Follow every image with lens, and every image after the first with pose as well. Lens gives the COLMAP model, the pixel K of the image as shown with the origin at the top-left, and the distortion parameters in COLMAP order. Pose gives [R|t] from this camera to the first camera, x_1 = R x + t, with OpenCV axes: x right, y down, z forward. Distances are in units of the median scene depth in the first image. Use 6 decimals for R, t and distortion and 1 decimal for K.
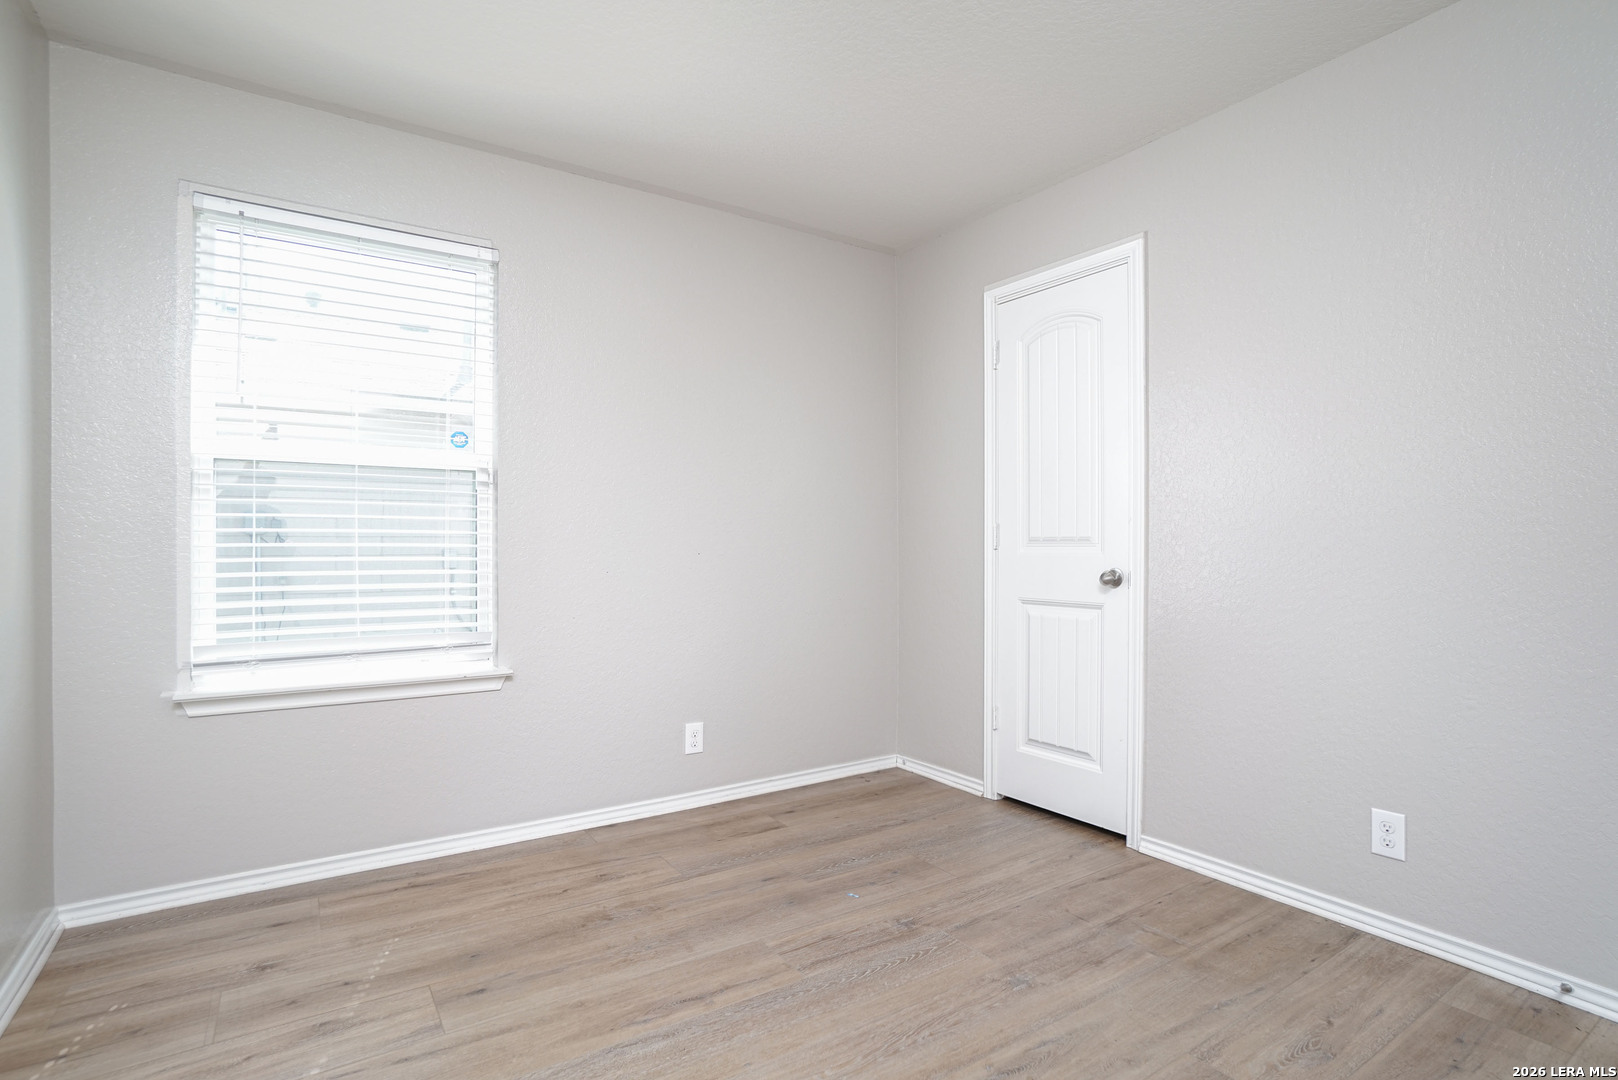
lens RADIAL K [[798.3, 0, 800.1], [0, 798.3, 544.0], [0, 0, 1]] dist [-0.046630, 0.024533]
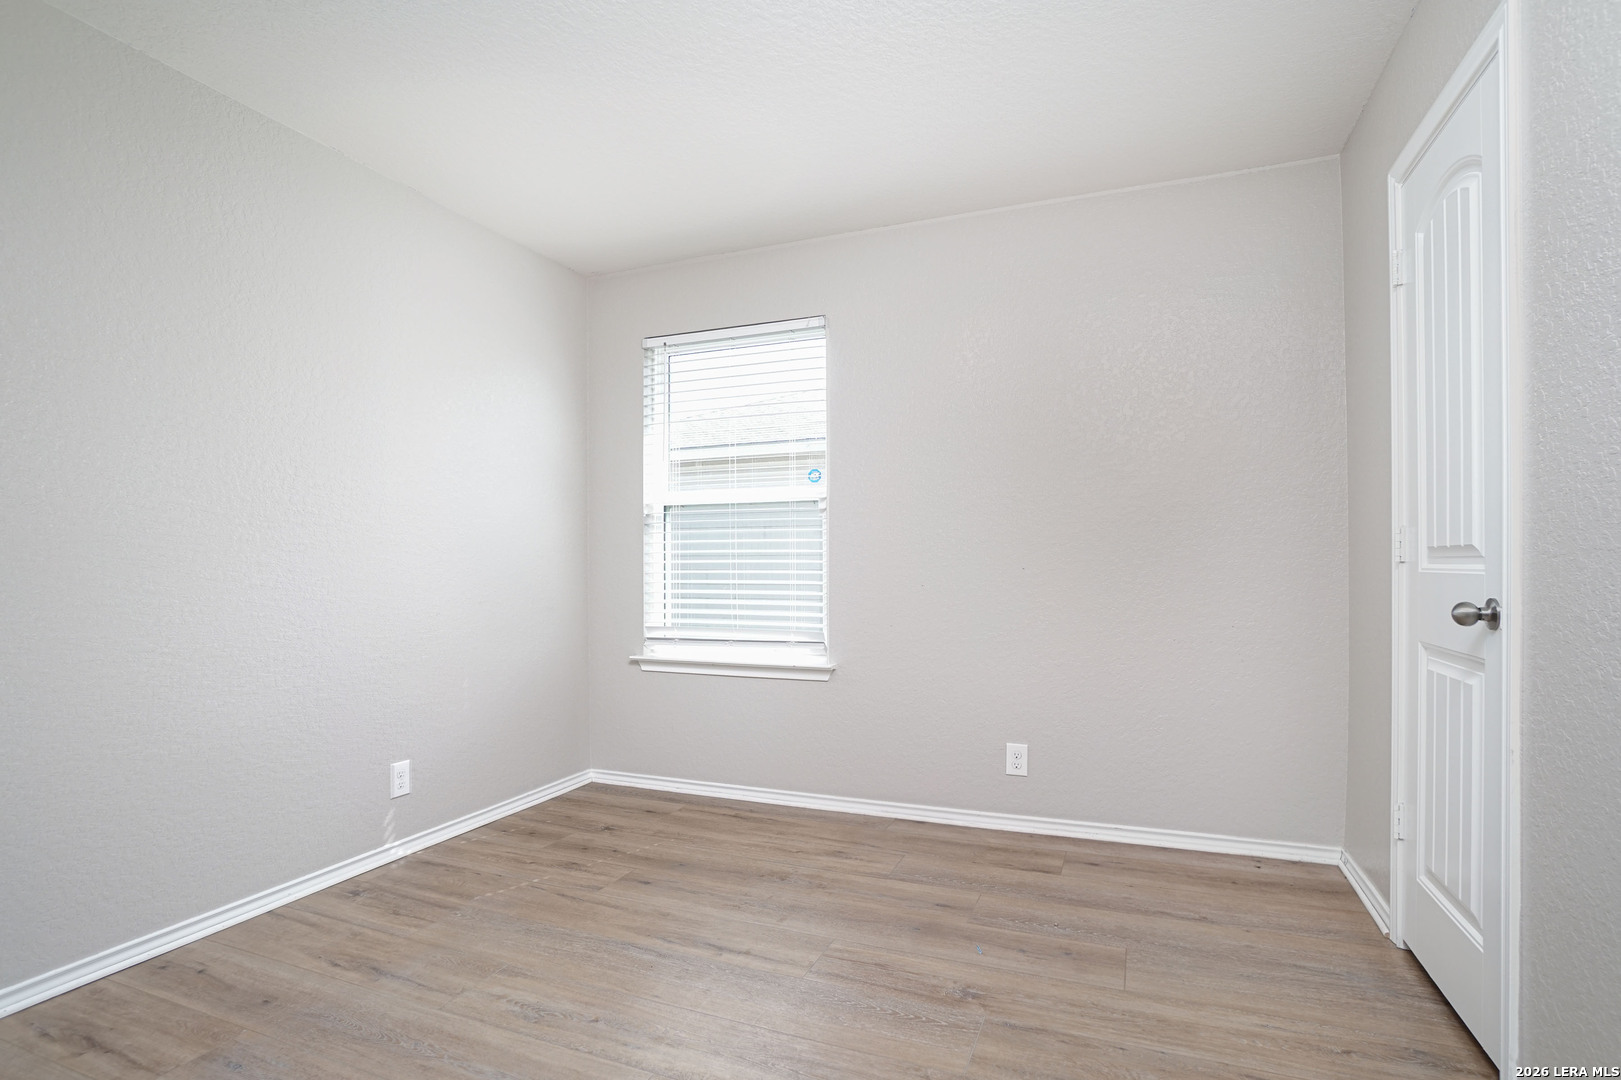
lens RADIAL K [[799.8, 0, 801.6], [0, 799.8, 544.0], [0, 0, 1]] dist [-0.046630, 0.024533]
pose [[0.563844, -0.021731, -0.825595, 0.663459], [0.013406, 0.999763, -0.017160, -0.003723], [0.825772, -0.001392, 0.564002, 0.310545]]
